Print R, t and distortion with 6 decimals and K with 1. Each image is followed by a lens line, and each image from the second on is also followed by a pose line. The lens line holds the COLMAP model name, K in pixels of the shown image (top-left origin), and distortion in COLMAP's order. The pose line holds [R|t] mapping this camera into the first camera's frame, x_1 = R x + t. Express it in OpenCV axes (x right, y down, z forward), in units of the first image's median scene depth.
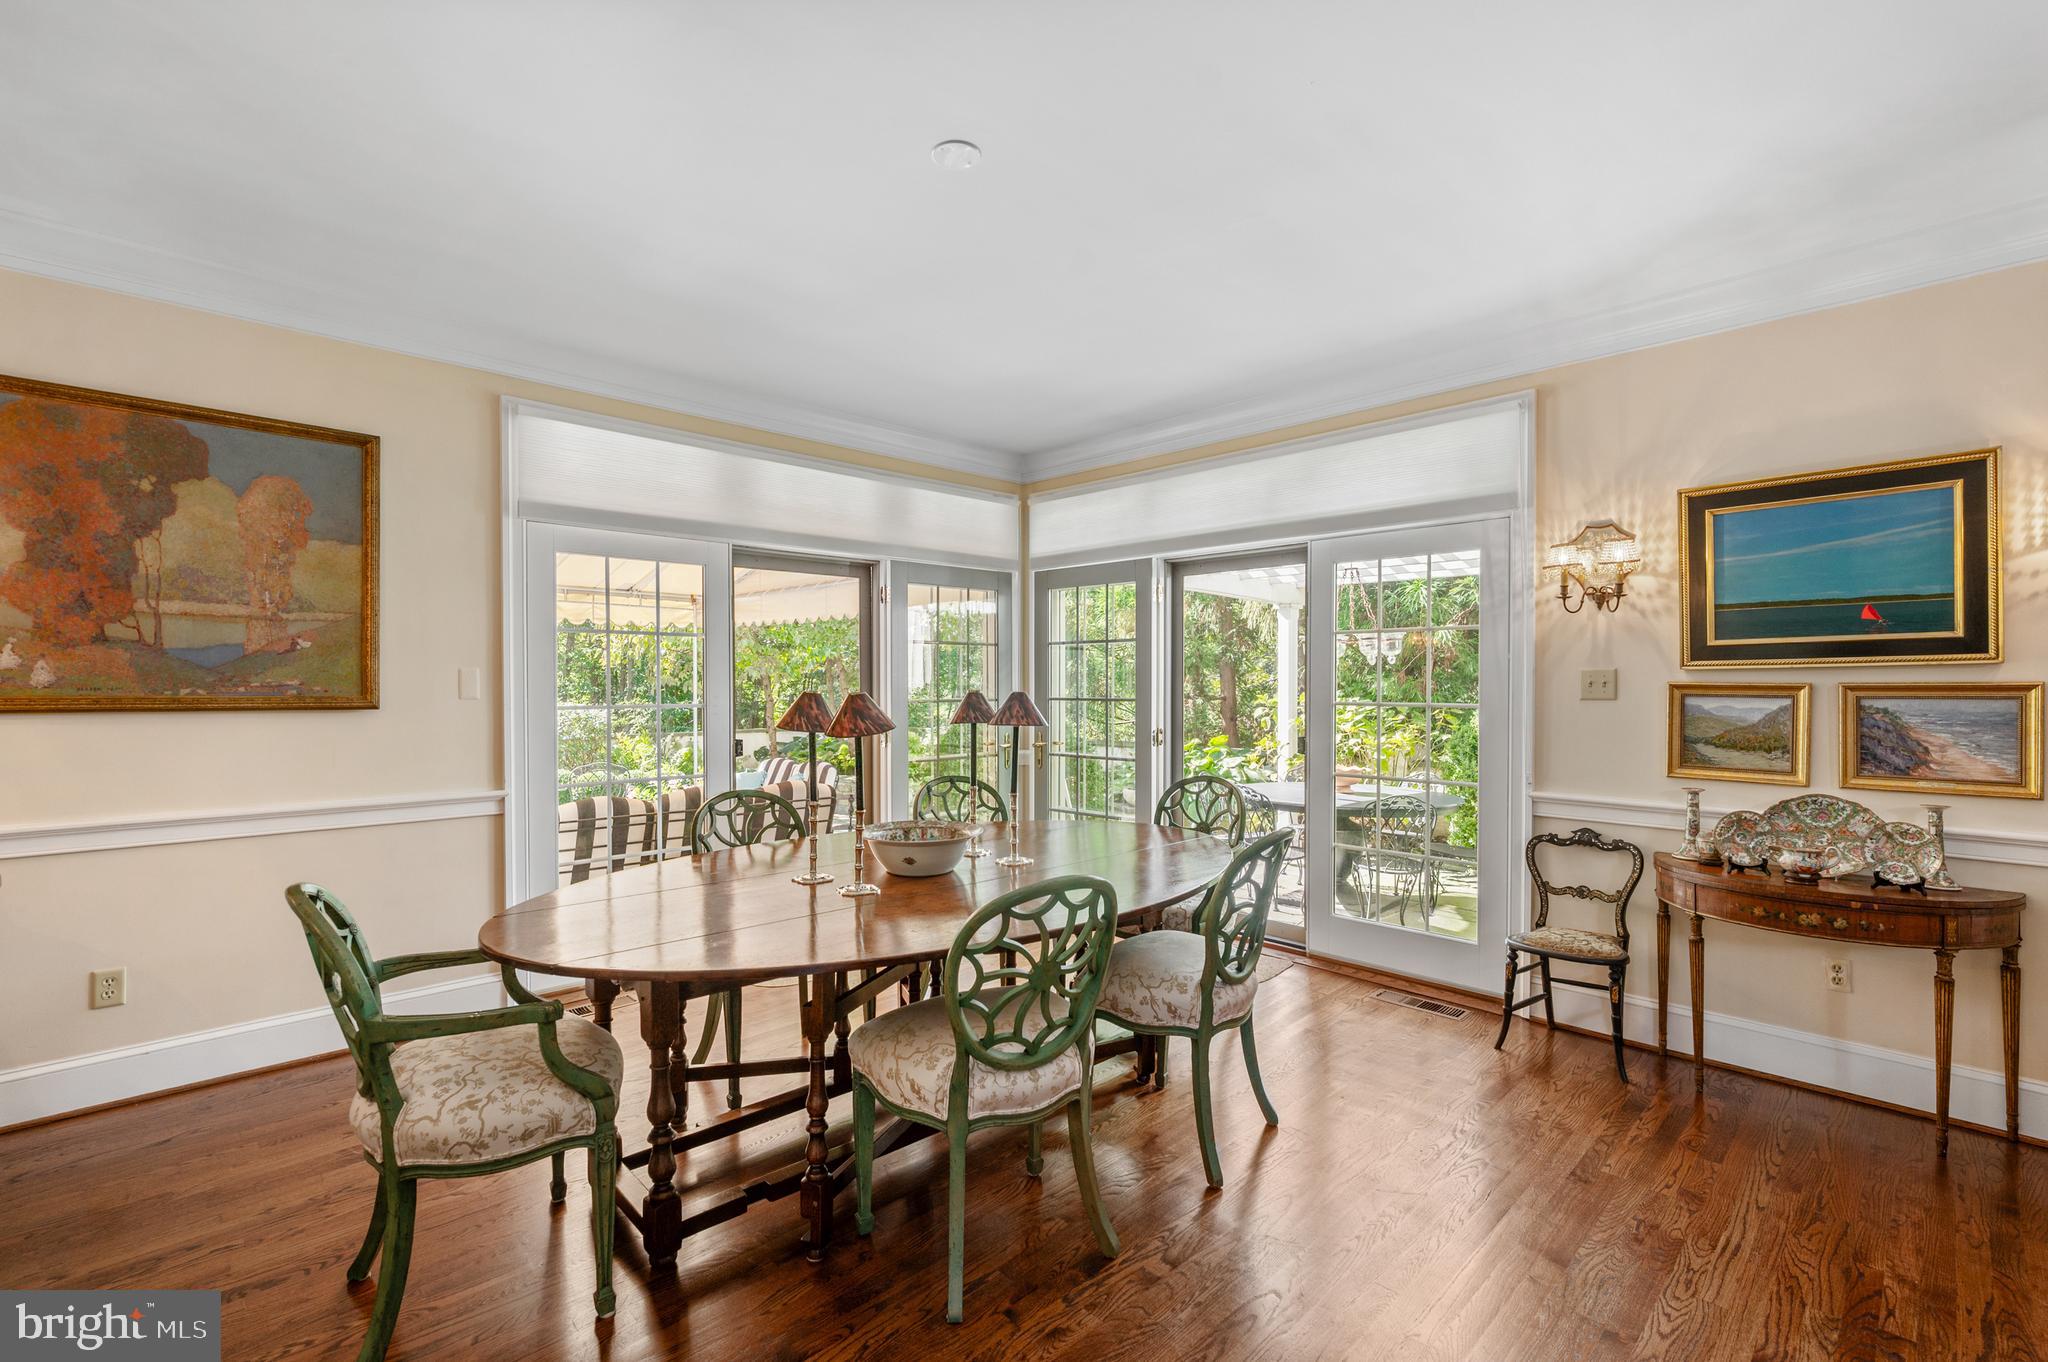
lens RADIAL K [[905.8, 0, 1034.8], [0, 905.8, 688.0], [0, 0, 1]] dist [0.001220, -0.000424]
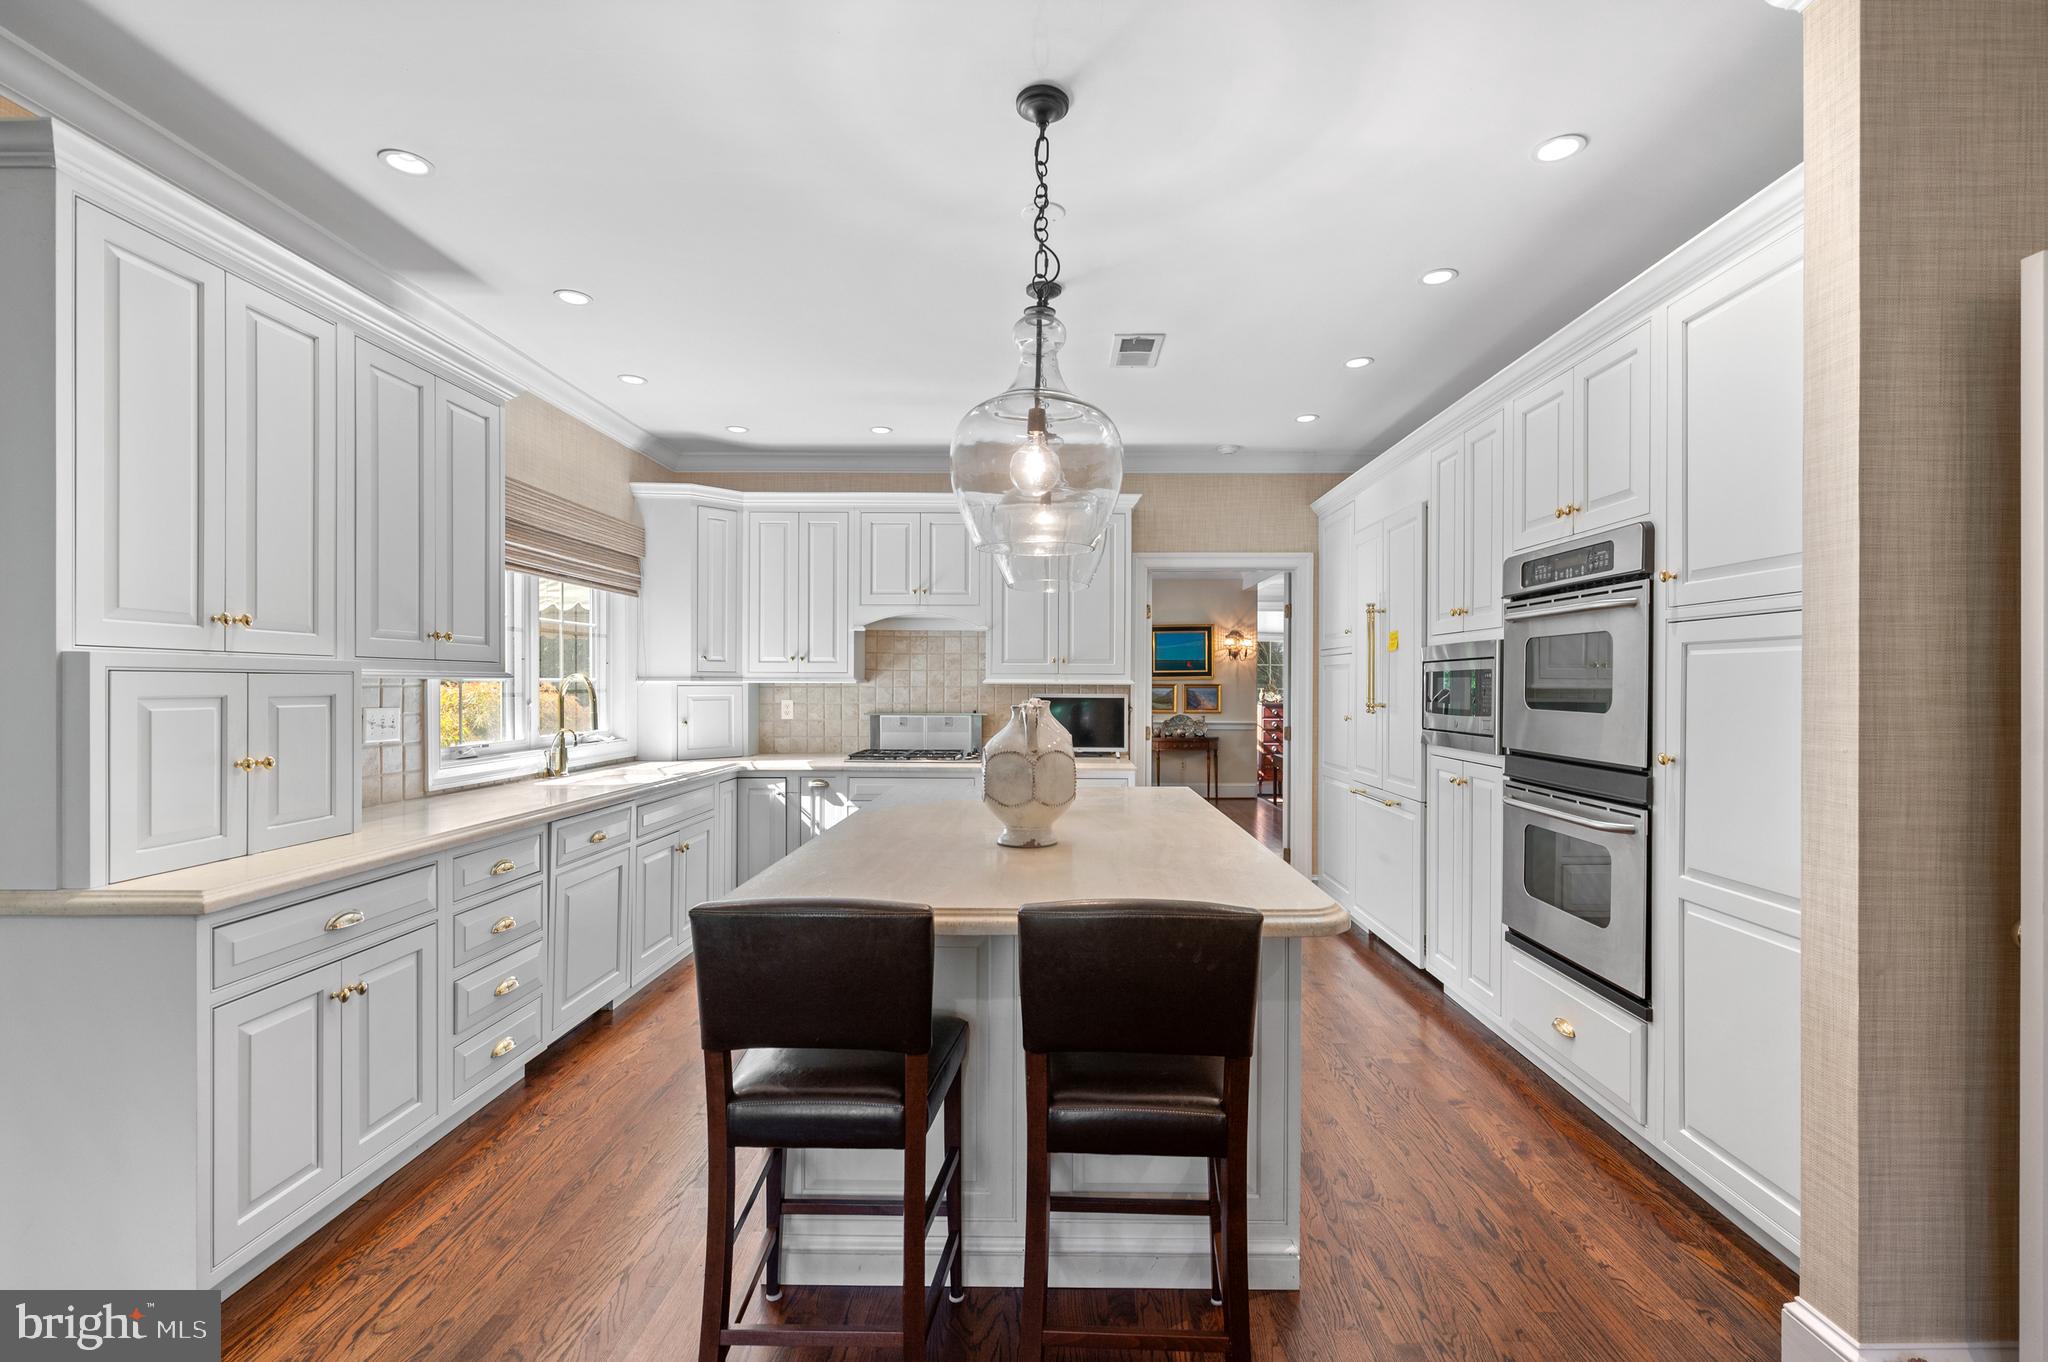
lens RADIAL K [[905.8, 0, 1035.4], [0, 905.8, 684.3], [0, 0, 1]] dist [0.001220, -0.000424]
pose [[0.700524, -0.001329, 0.713628, -1.927274], [0.003627, 0.999992, -0.001698, 0.000991], [-0.713620, 0.003778, 0.700523, -1.013262]]
